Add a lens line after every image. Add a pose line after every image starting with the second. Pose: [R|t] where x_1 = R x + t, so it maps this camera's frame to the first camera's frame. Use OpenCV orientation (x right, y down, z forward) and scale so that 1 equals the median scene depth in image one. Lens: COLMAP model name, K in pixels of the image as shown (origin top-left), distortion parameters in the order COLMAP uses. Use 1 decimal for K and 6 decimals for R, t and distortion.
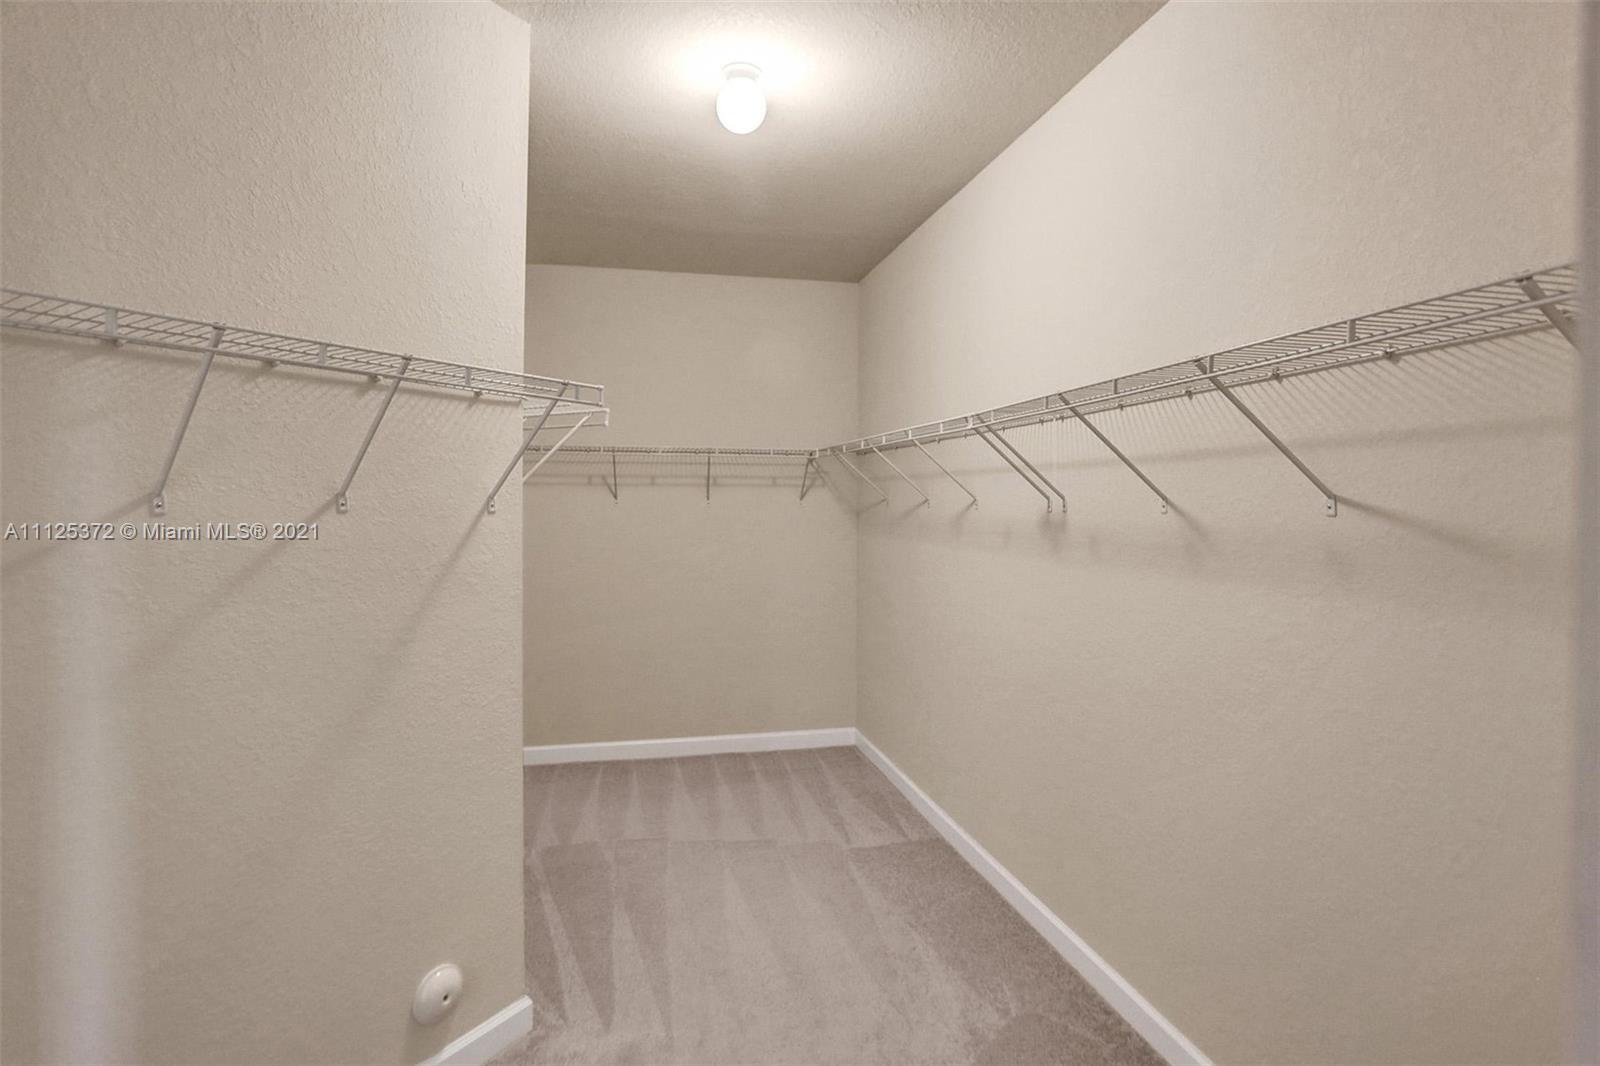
lens RADIAL K [[800.1, 0, 789.0], [0, 800.1, 516.7], [0, 0, 1]] dist [-0.049581, 0.026420]
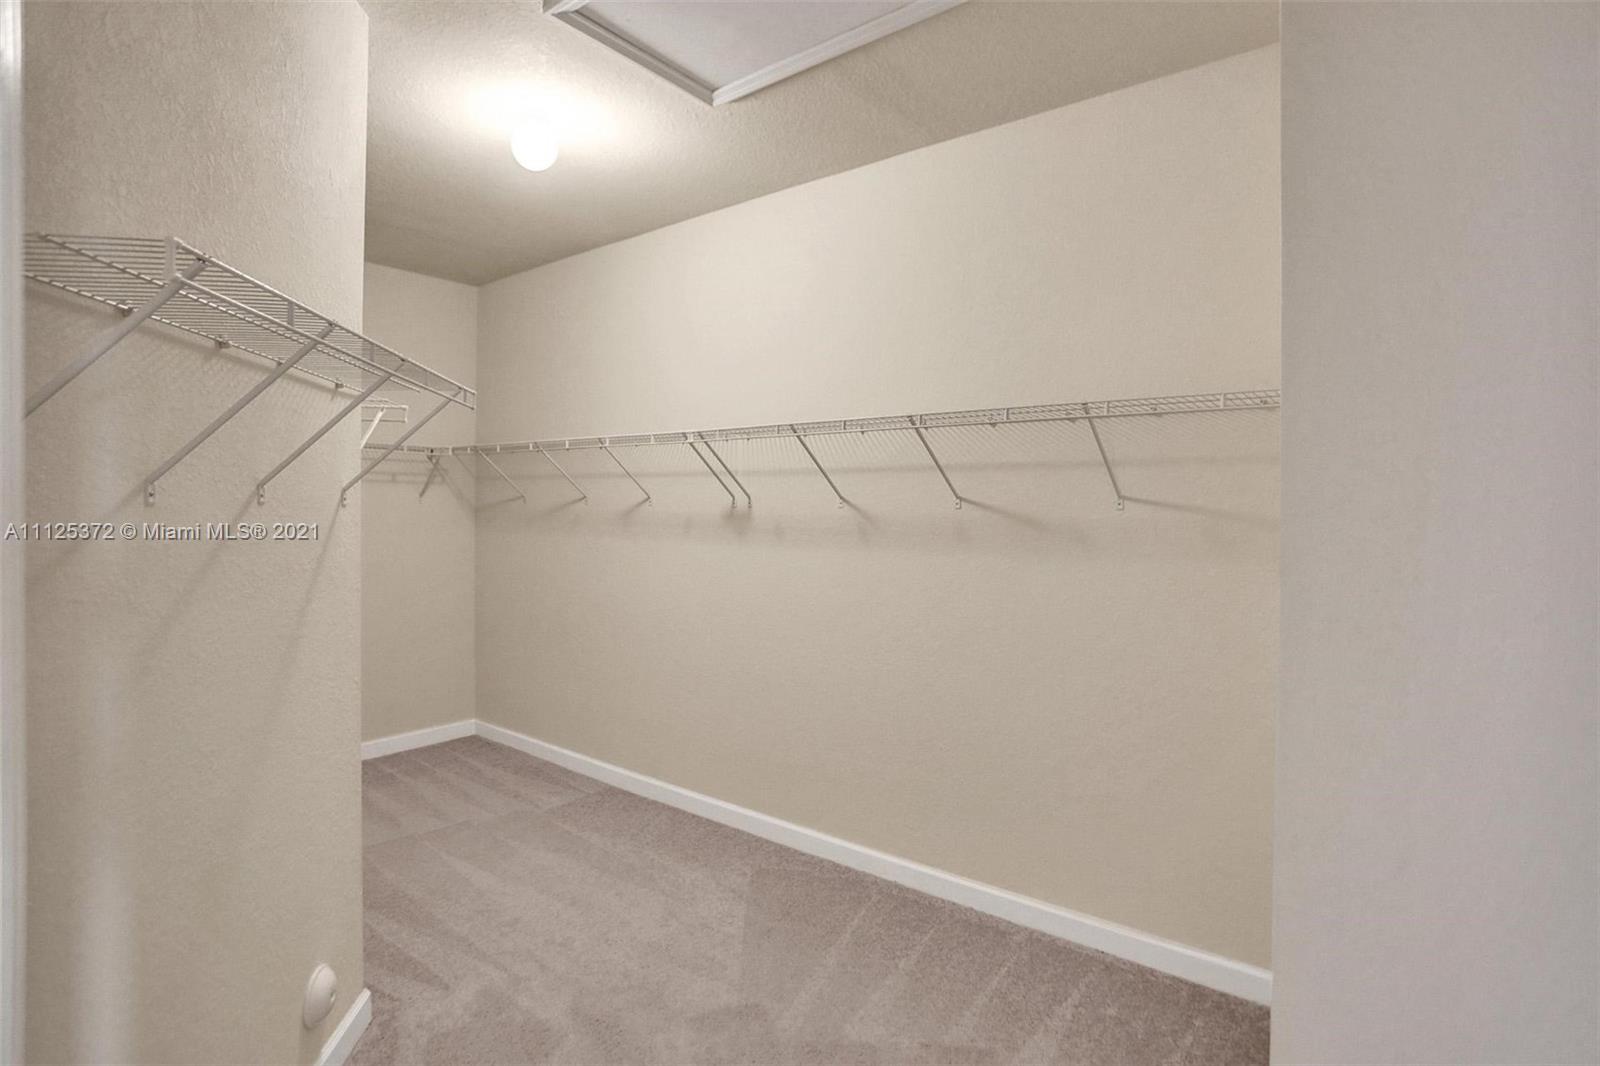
lens RADIAL K [[800.1, 0, 789.0], [0, 800.1, 516.7], [0, 0, 1]] dist [-0.049581, 0.026420]
pose [[0.774970, -0.005112, 0.631978, -0.528566], [0.004956, 0.999986, 0.002012, 0.008943], [-0.631979, 0.001573, 0.774984, -0.112931]]
